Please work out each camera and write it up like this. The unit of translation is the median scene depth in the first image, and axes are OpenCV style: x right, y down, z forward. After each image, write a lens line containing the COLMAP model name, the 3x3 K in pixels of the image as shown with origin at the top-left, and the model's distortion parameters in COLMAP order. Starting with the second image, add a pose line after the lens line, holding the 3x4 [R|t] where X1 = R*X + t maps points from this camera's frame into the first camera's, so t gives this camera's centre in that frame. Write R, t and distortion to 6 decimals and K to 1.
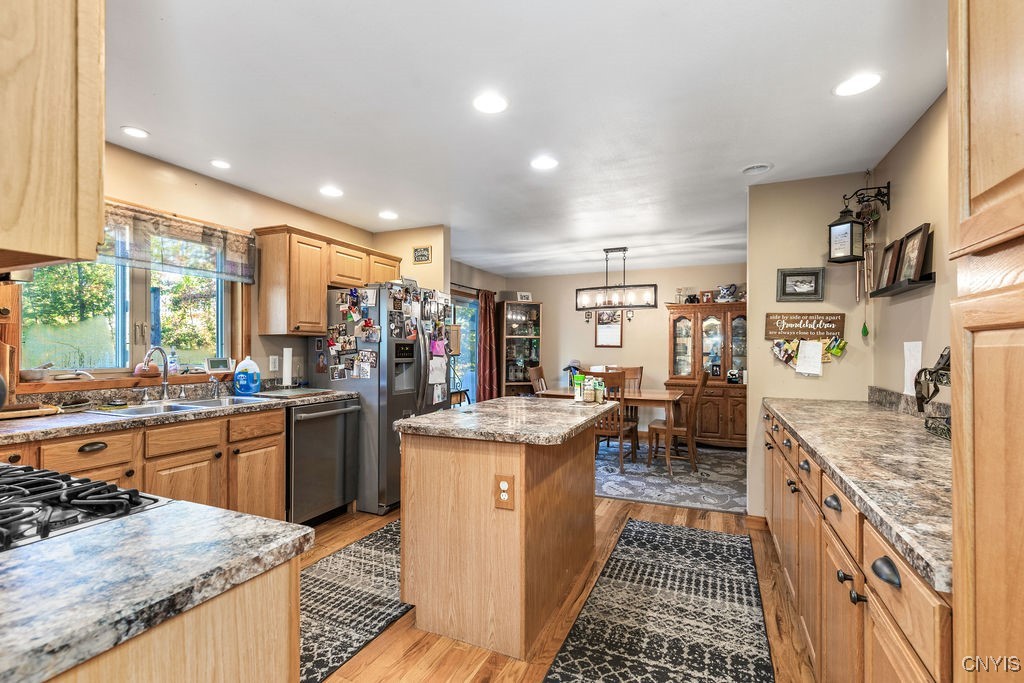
lens RADIAL K [[462.9, 0, 510.9], [0, 462.9, 345.7], [0, 0, 1]] dist [0.001050, 0.000383]
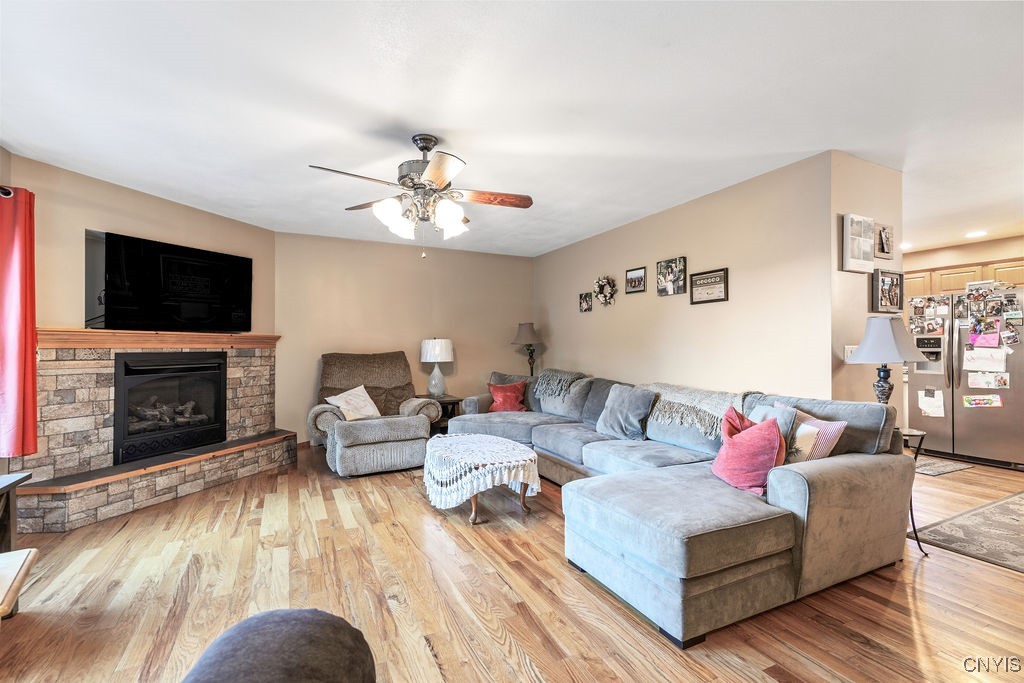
lens RADIAL K [[462.9, 0, 510.9], [0, 462.9, 345.7], [0, 0, 1]] dist [0.001050, 0.000383]
pose [[-0.665758, -0.004915, -0.746151, 1.912112], [0.006354, 0.999905, -0.012256, 0.031679], [0.746140, -0.012901, -0.665664, 1.167756]]
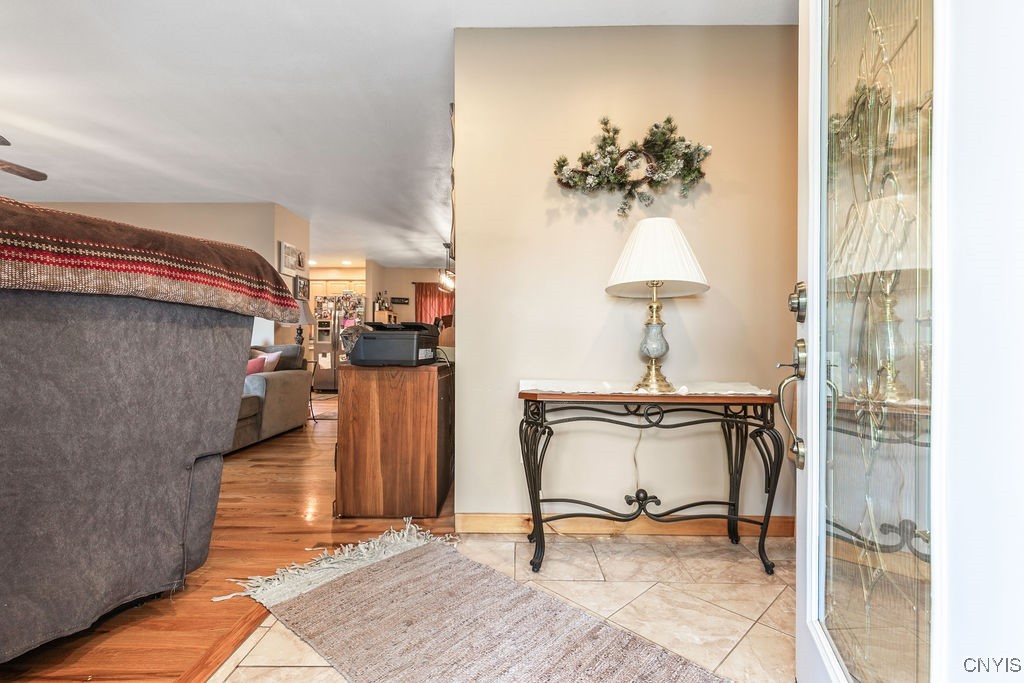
lens RADIAL K [[462.9, 0, 510.9], [0, 462.9, 345.7], [0, 0, 1]] dist [0.001050, 0.000383]
pose [[0.363241, 0.002480, -0.931692, 2.607491], [0.003698, 0.999985, 0.004104, 0.127452], [0.931688, -0.004936, 0.363226, 1.212681]]
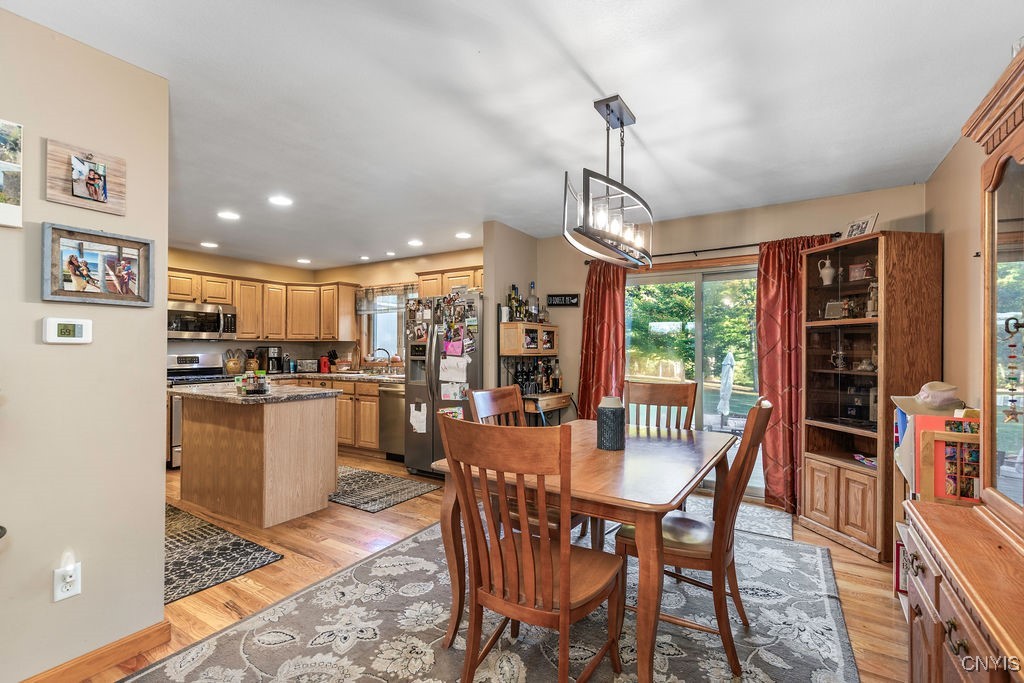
lens RADIAL K [[462.9, 0, 510.9], [0, 462.9, 345.7], [0, 0, 1]] dist [0.001050, 0.000383]
pose [[-0.172081, -0.009323, -0.985039, 1.111151], [0.005322, 0.999932, -0.010394, 0.013502], [0.985068, -0.007031, -0.172020, 1.715608]]
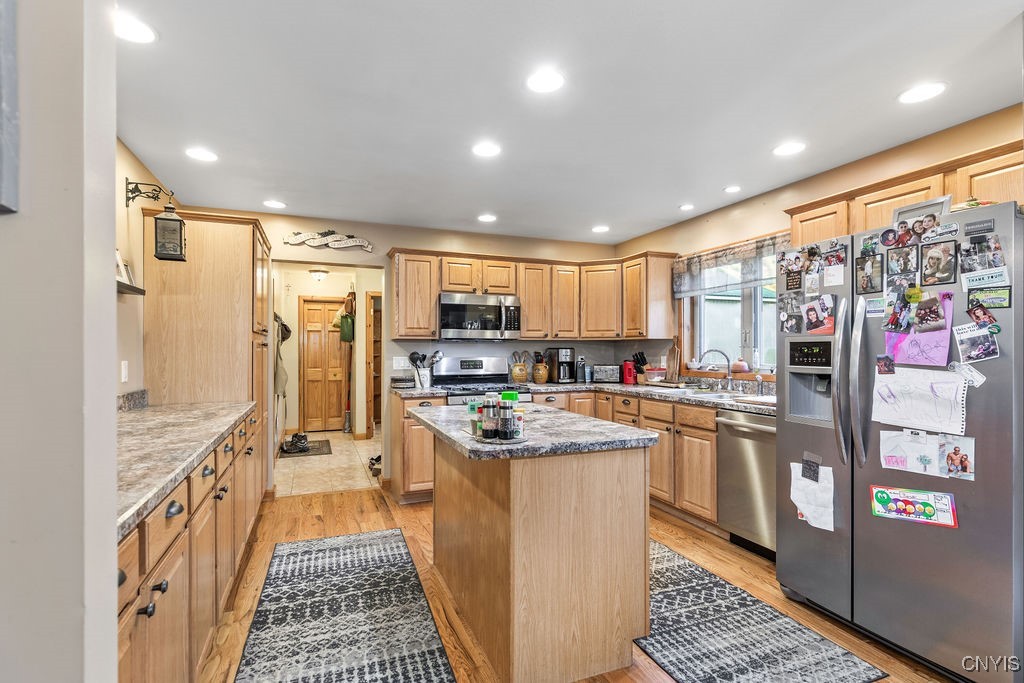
lens RADIAL K [[484.6, 0, 515.6], [0, 484.6, 349.7], [0, 0, 1]] dist [-0.003633, -0.001020]
pose [[-0.712417, -0.000616, -0.701757, 0.560390], [0.006327, 0.999953, -0.007302, 0.008409], [0.701728, -0.009642, -0.712379, 1.388284]]
